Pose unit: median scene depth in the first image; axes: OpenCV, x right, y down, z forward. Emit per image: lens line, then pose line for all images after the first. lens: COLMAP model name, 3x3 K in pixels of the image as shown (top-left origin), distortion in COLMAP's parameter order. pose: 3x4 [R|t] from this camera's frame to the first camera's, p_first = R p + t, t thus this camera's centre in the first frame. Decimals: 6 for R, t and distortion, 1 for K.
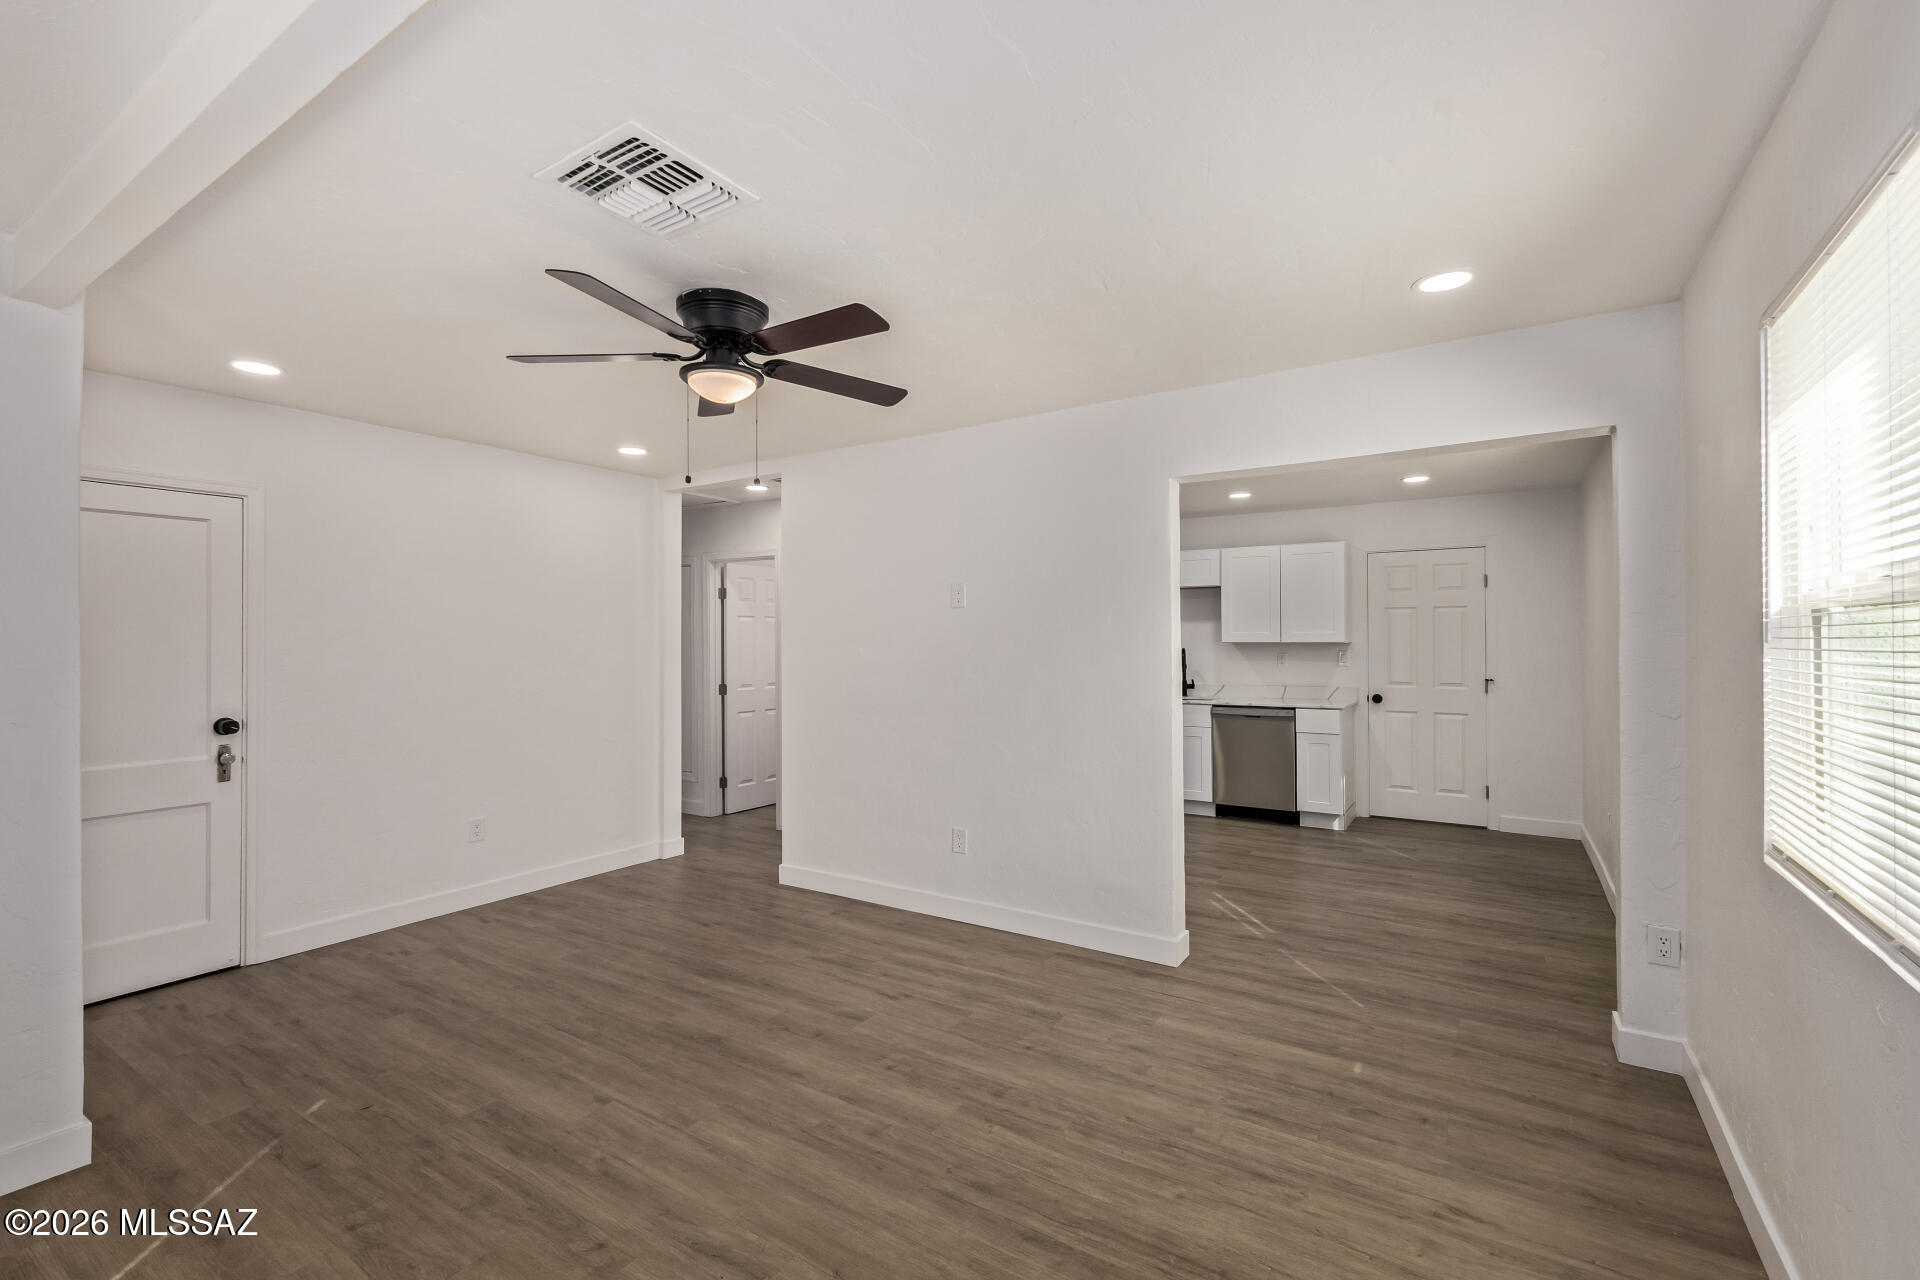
lens RADIAL K [[827.5, 0, 948.9], [0, 827.5, 635.4], [0, 0, 1]] dist [0.007673, -0.000006]
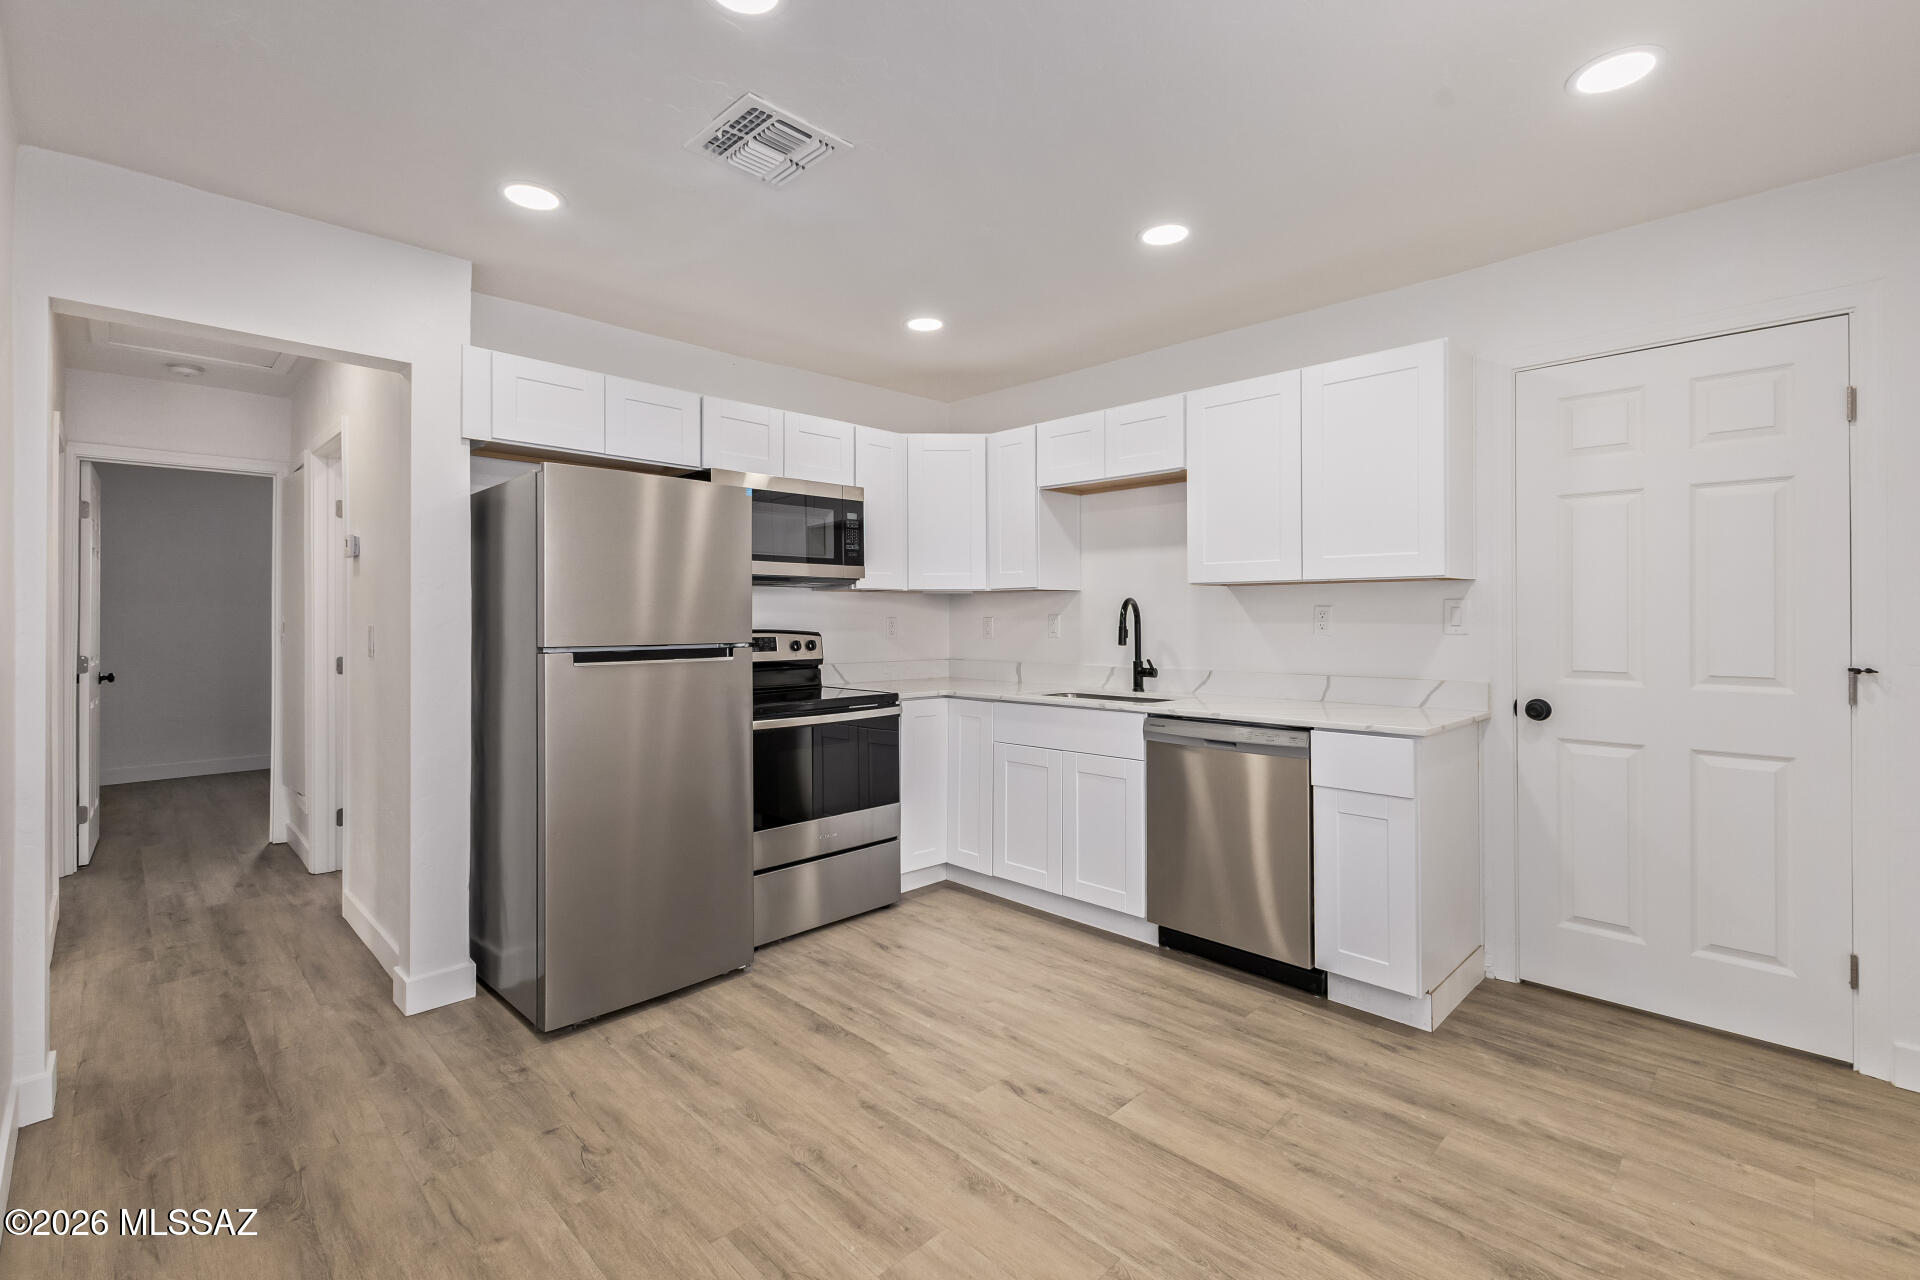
lens RADIAL K [[838.7, 0, 947.6], [0, 838.7, 623.7], [0, 0, 1]] dist [0.006612, -0.000649]
pose [[0.976349, 0.003216, -0.216175, 0.332560], [-0.000591, 0.999925, 0.012207, 0.028960], [0.216199, -0.011790, 0.976278, 0.543641]]
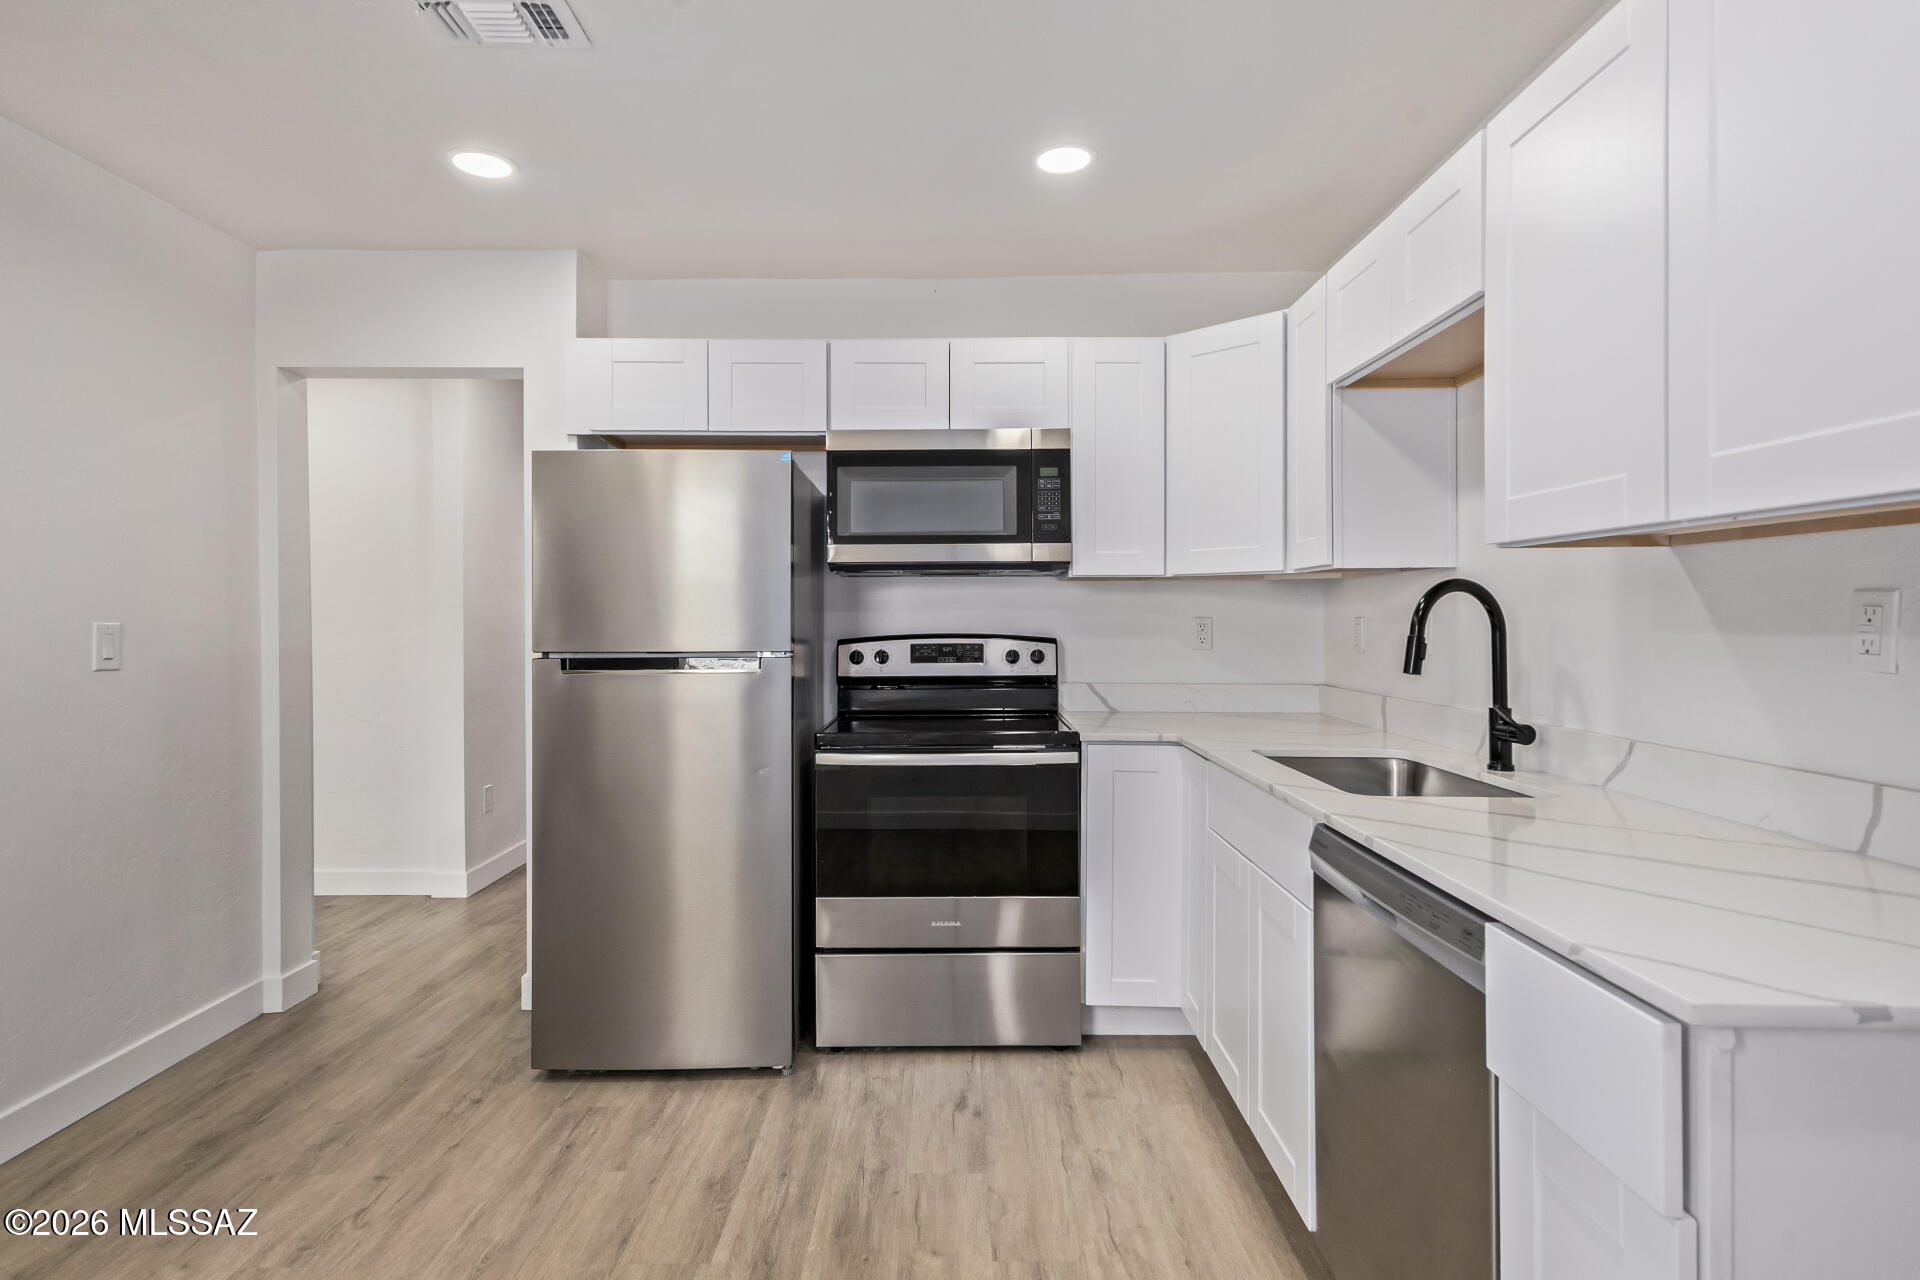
lens RADIAL K [[986.3, 0, 949.1], [0, 986.3, 629.8], [0, 0, 1]] dist [0.014069, -0.001224]
pose [[0.547152, 0.013741, -0.836920, 0.527438], [0.006110, 0.999773, 0.020409, 0.027393], [0.837011, -0.016280, 0.546944, 0.816676]]
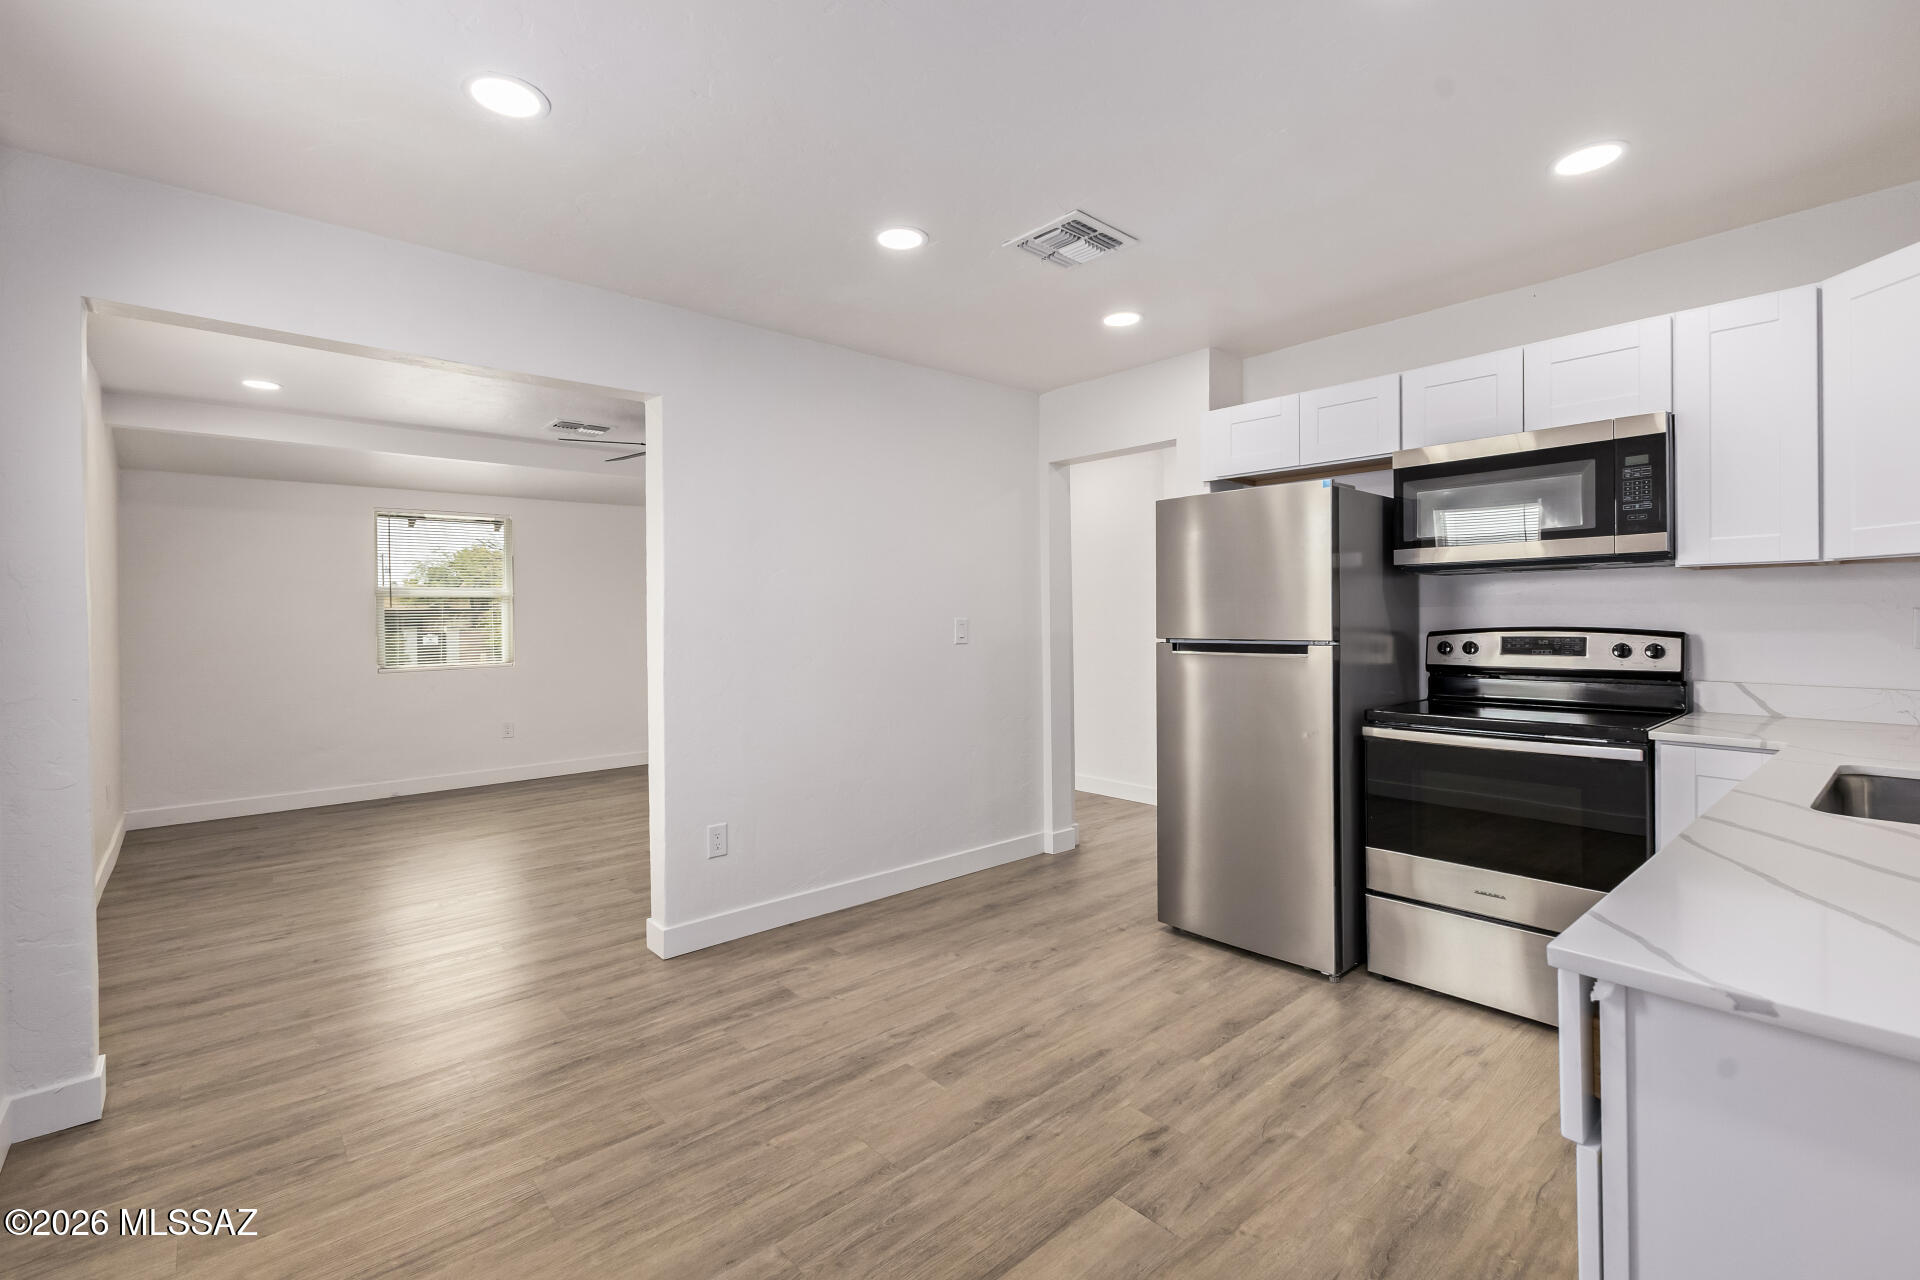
lens RADIAL K [[843.6, 0, 959.3], [0, 843.6, 627.0], [0, 0, 1]] dist [0.001812, -0.000200]
pose [[-0.259814, 0.020003, -0.965452, 0.624583], [0.018580, 0.999704, 0.015712, 0.027012], [0.965480, -0.013856, -0.260108, 0.921679]]
